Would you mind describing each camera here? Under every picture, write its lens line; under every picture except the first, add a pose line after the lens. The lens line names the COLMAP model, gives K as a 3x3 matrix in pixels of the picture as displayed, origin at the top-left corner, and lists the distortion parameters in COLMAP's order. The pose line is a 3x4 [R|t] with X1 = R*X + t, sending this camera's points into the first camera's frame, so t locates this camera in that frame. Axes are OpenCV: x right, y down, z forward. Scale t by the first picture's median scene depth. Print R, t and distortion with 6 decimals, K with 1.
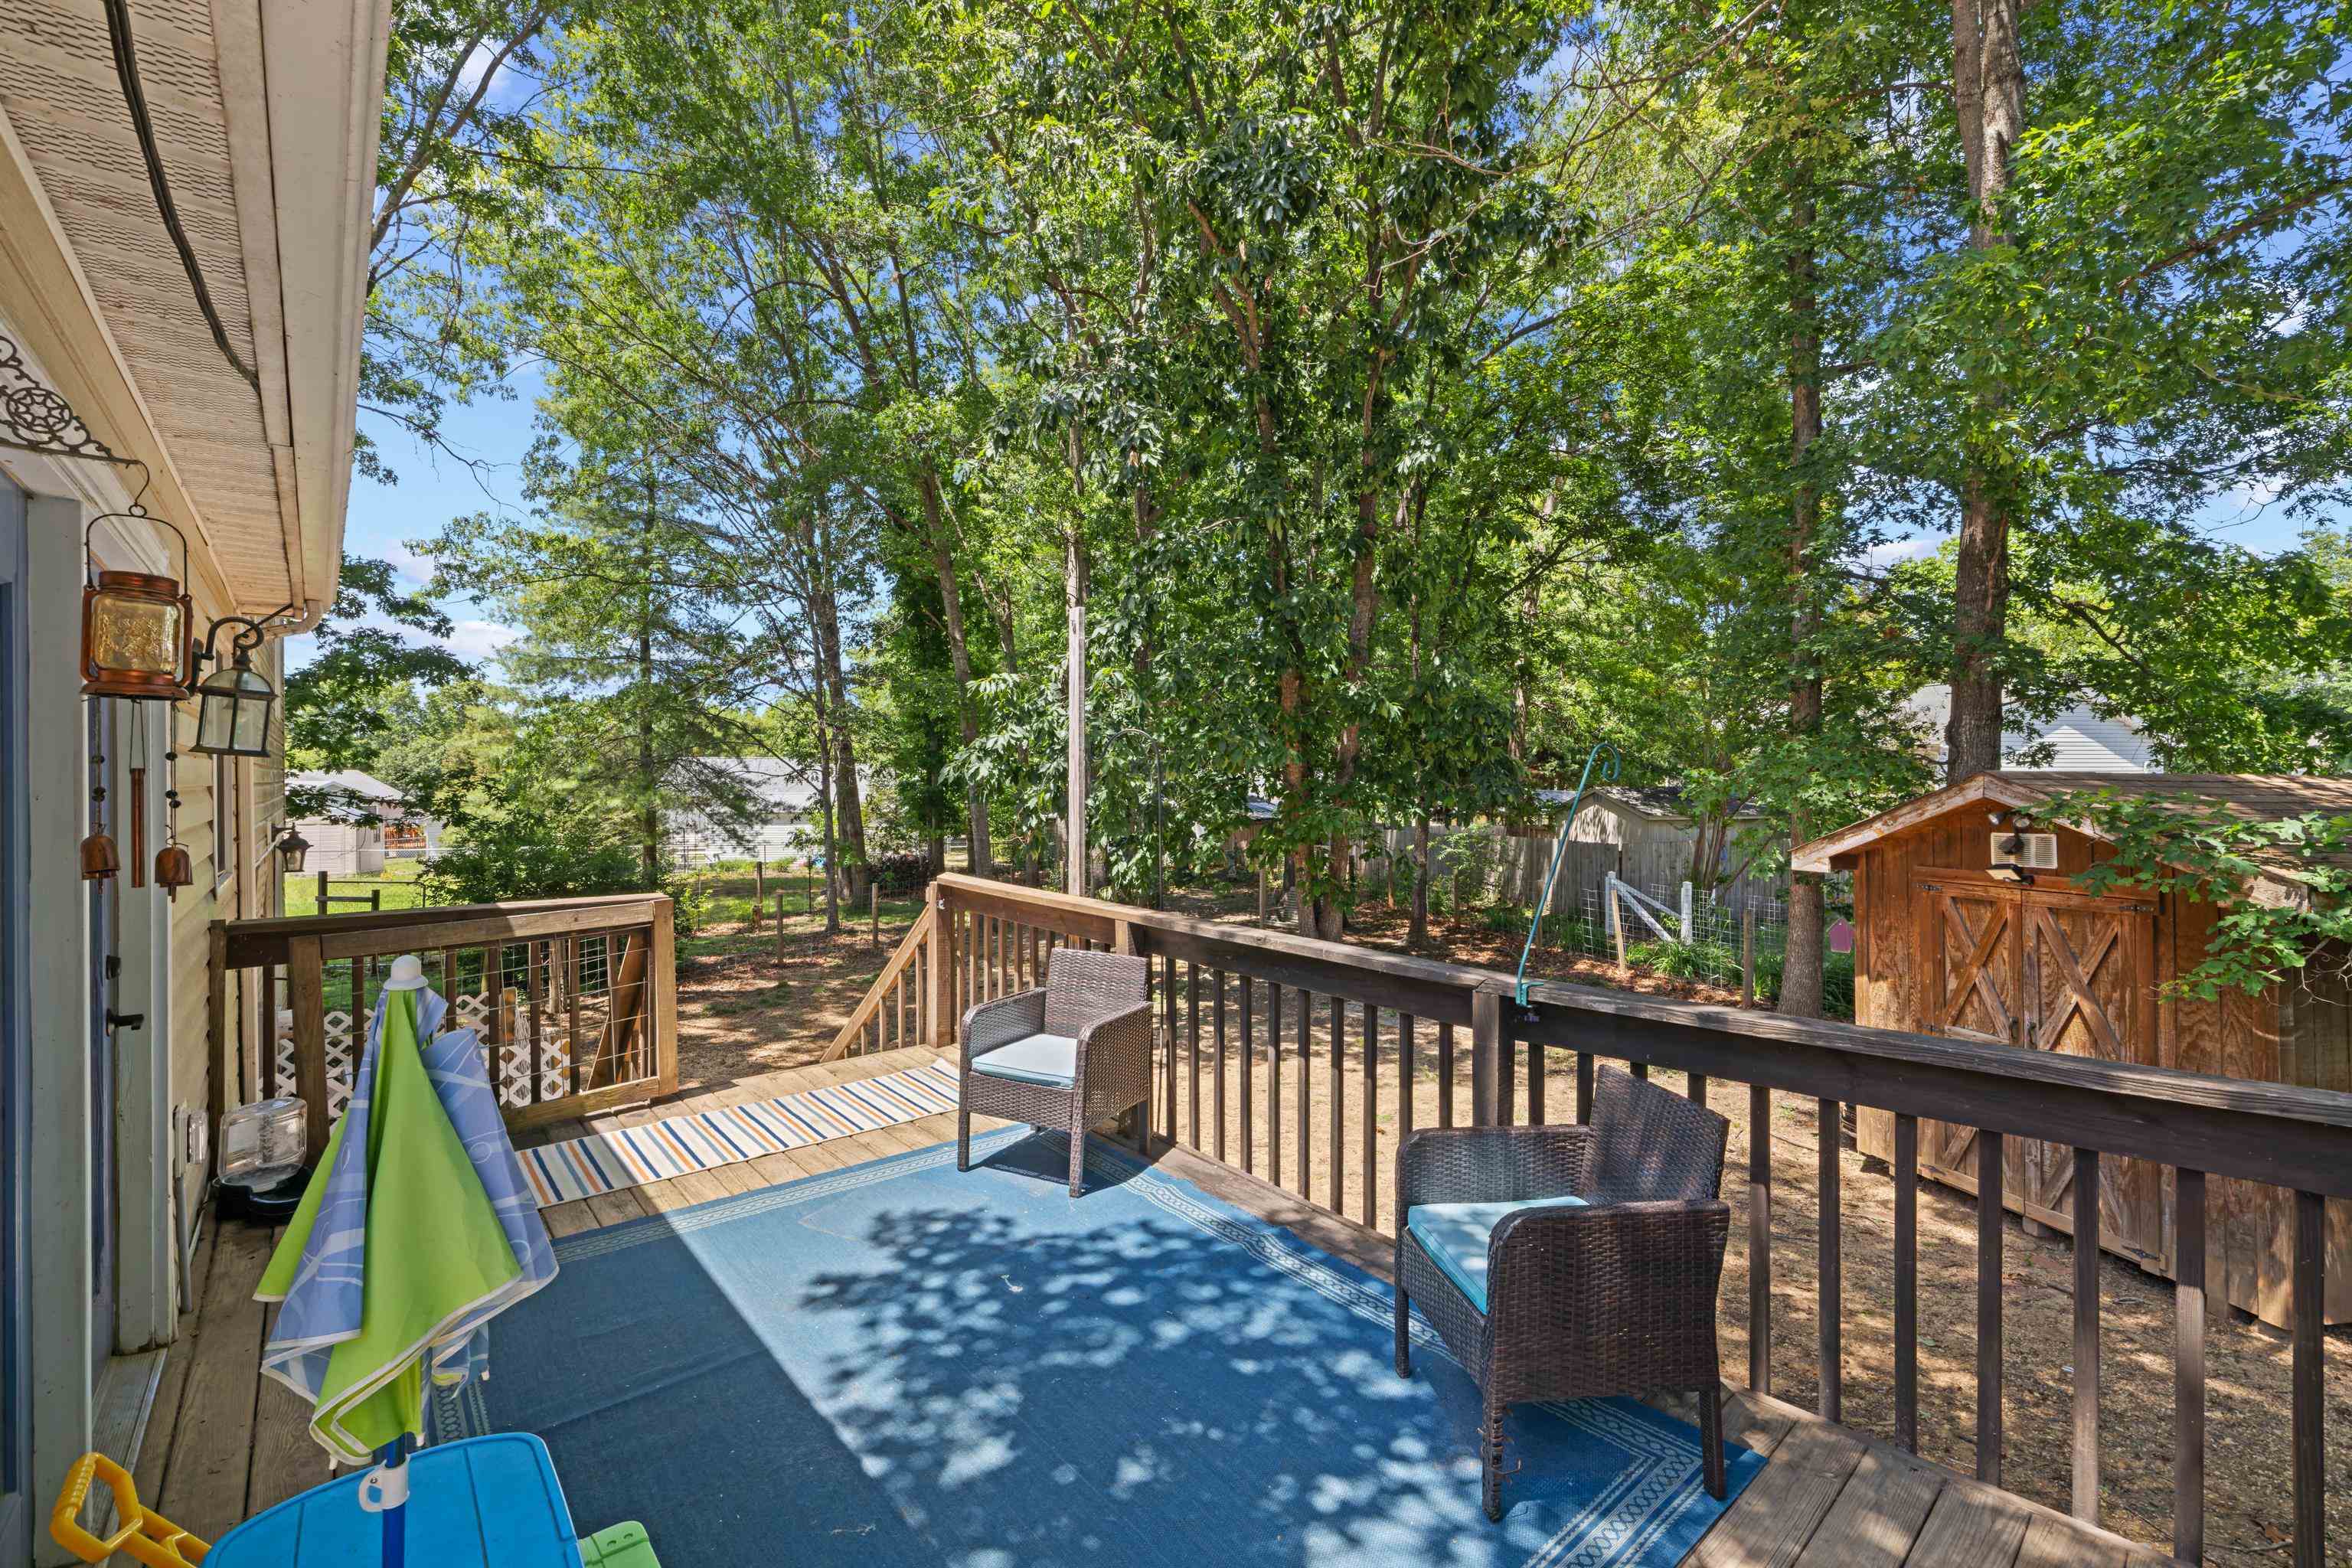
lens RADIAL K [[1017.6, 0, 1176.0], [0, 1017.6, 784.0], [0, 0, 1]] dist [0.000057, -0.000238]
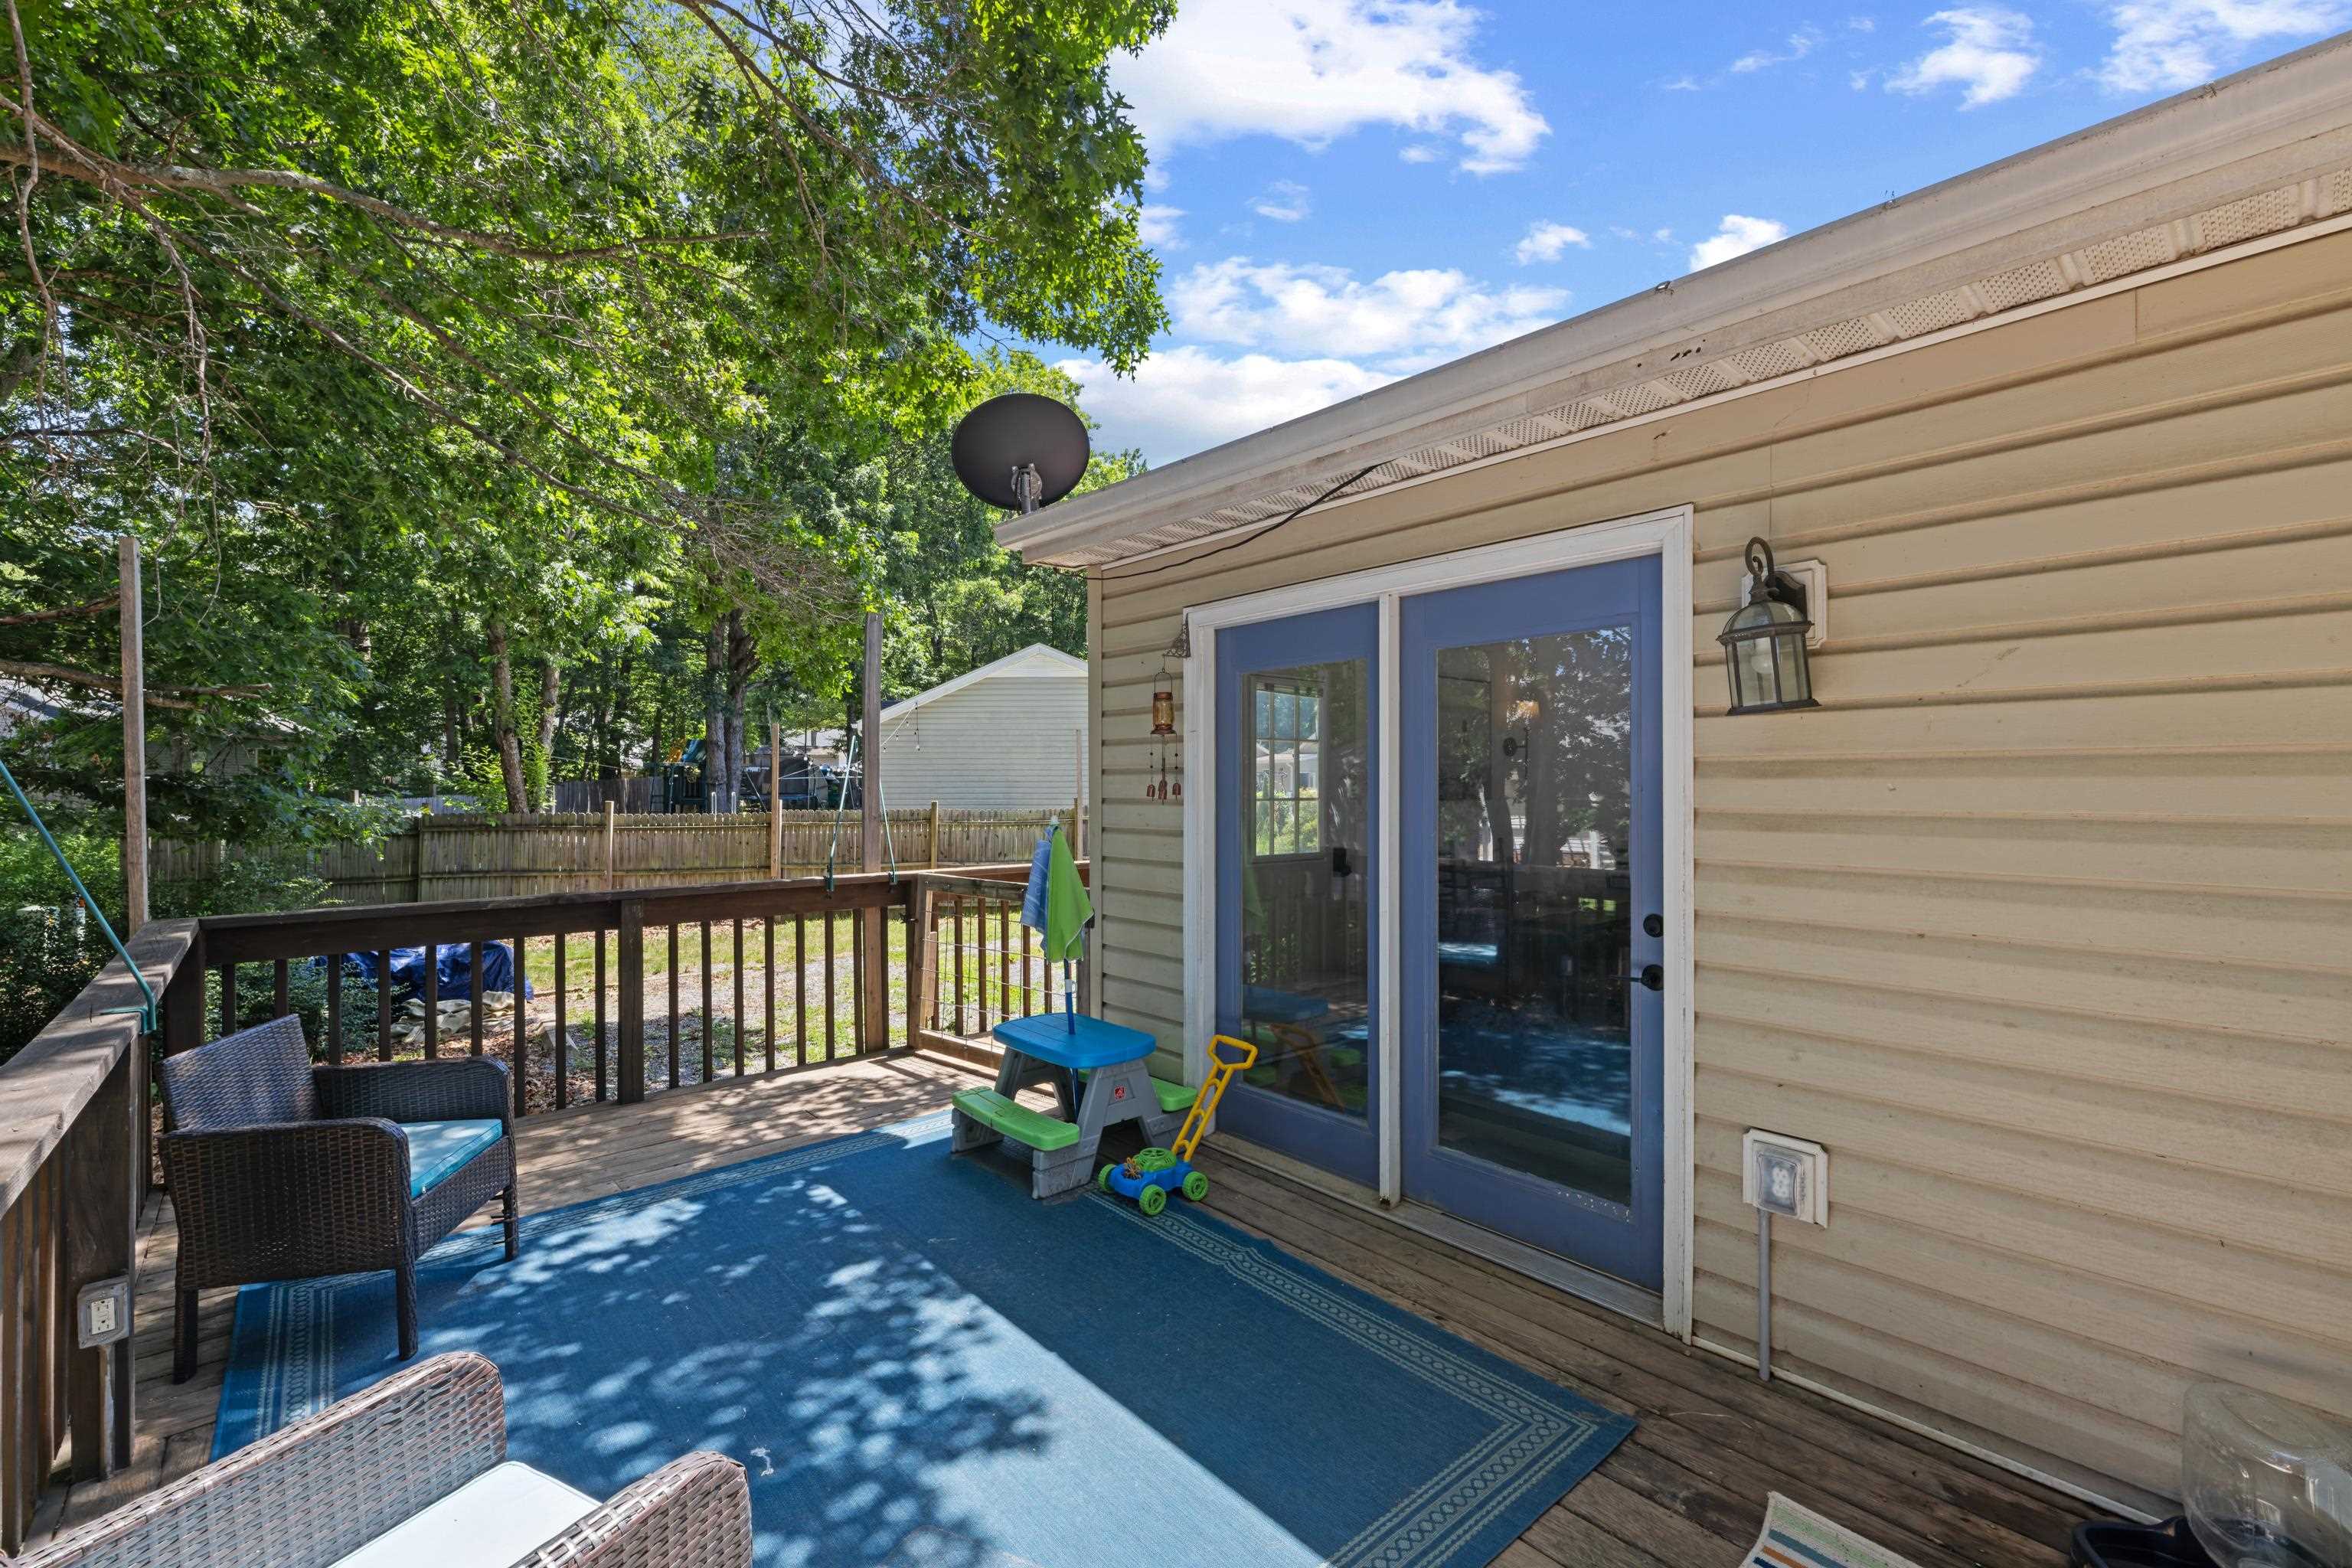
lens RADIAL K [[1017.6, 0, 1176.0], [0, 1017.6, 784.0], [0, 0, 1]] dist [0.000057, -0.000238]
pose [[-0.999796, 0.001638, -0.020121, -0.499078], [0.001565, 0.999992, 0.003624, 0.016857], [0.020126, 0.003591, -0.999791, 1.979013]]
